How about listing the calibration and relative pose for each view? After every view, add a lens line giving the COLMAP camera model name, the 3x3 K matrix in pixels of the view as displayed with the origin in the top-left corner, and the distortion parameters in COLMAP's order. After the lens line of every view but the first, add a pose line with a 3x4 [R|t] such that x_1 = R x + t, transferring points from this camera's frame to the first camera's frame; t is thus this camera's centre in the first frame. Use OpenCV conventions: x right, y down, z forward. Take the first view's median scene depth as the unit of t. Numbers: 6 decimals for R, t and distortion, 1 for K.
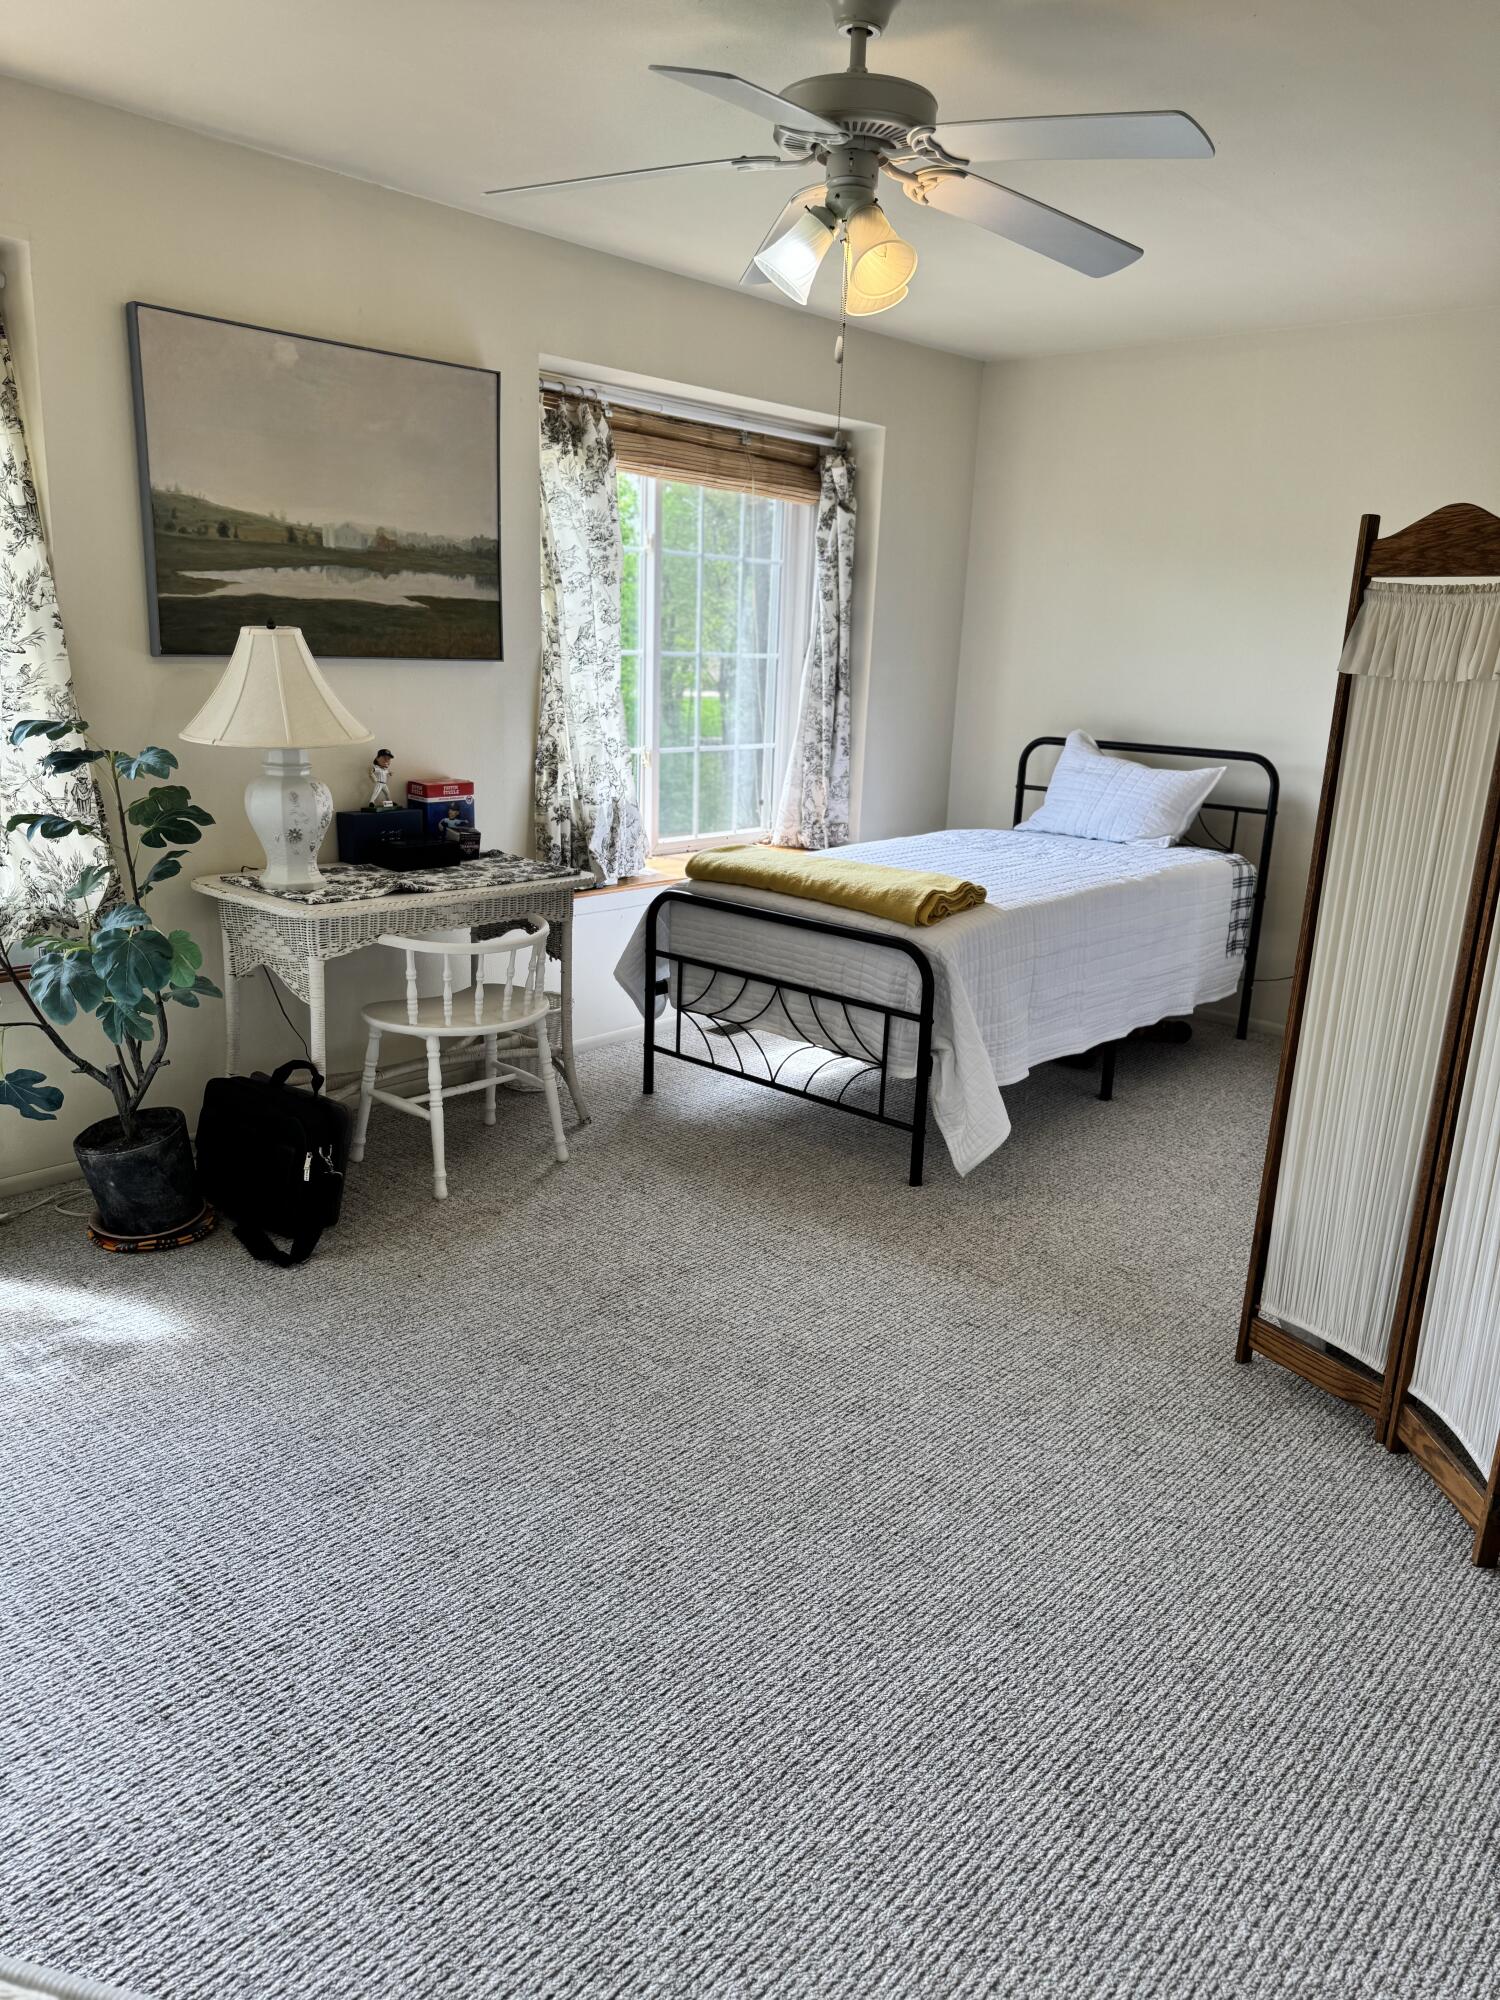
lens RADIAL K [[1425.2, 0, 750.0], [0, 1425.2, 1000.0], [0, 0, 1]] dist [0.057160, -0.099496]
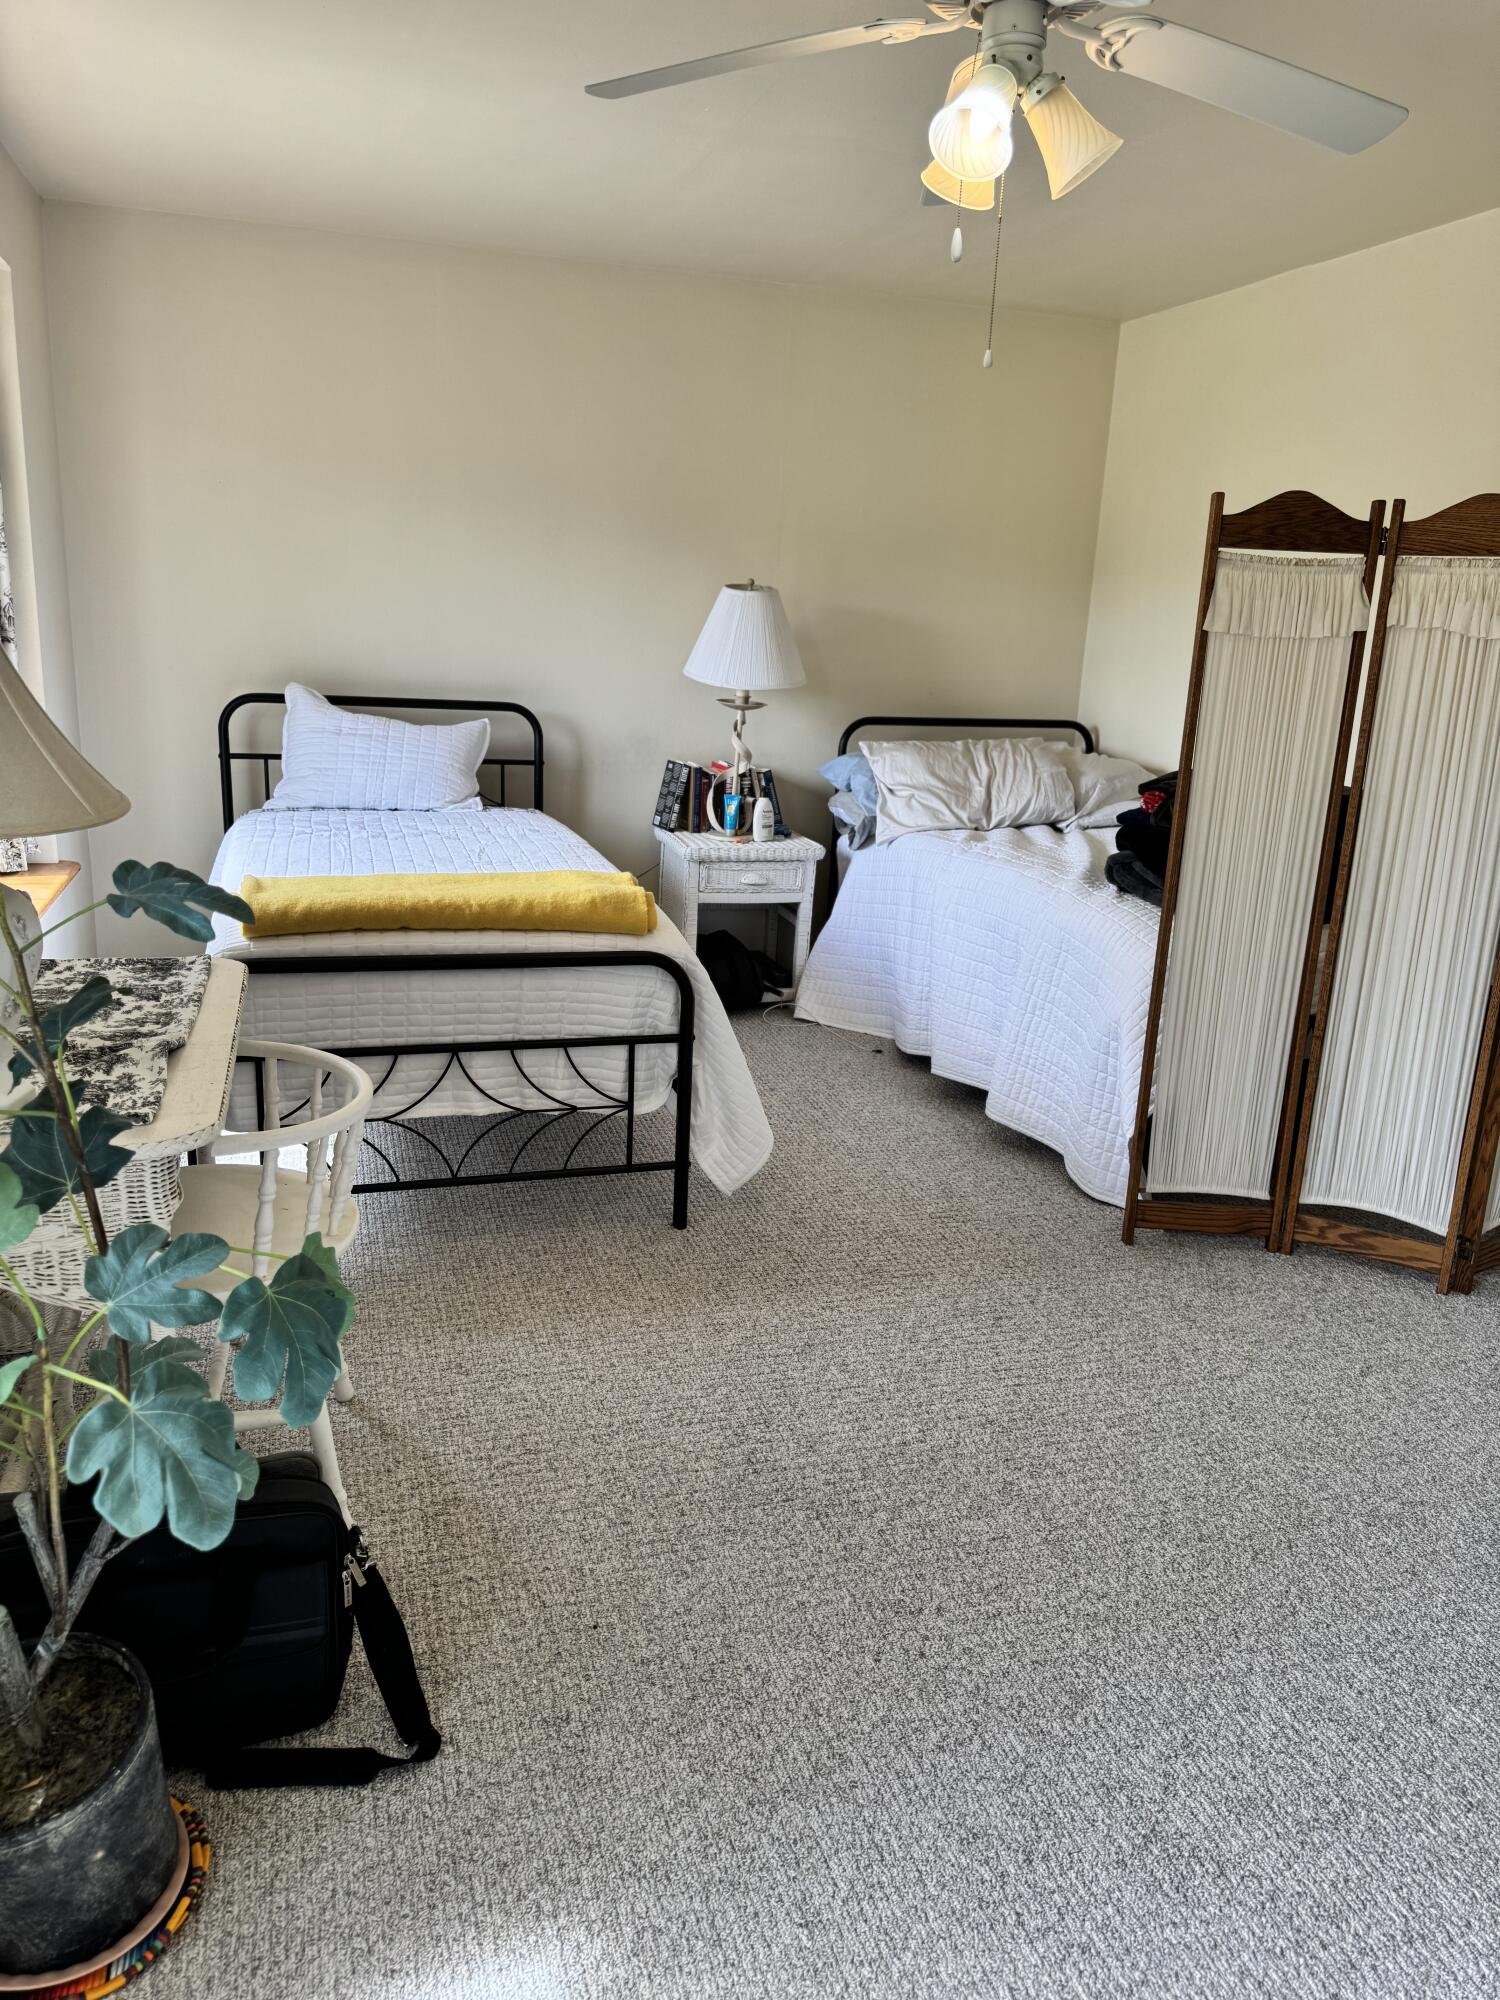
lens RADIAL K [[1397.5, 0, 751.5], [0, 1397.5, 1013.6], [0, 0, 1]] dist [0.143949, -0.292284]
pose [[0.507832, -0.241726, 0.826846, -0.555359], [0.187772, 0.967806, 0.167609, -0.135237], [-0.840743, 0.070141, 0.536873, 0.508169]]
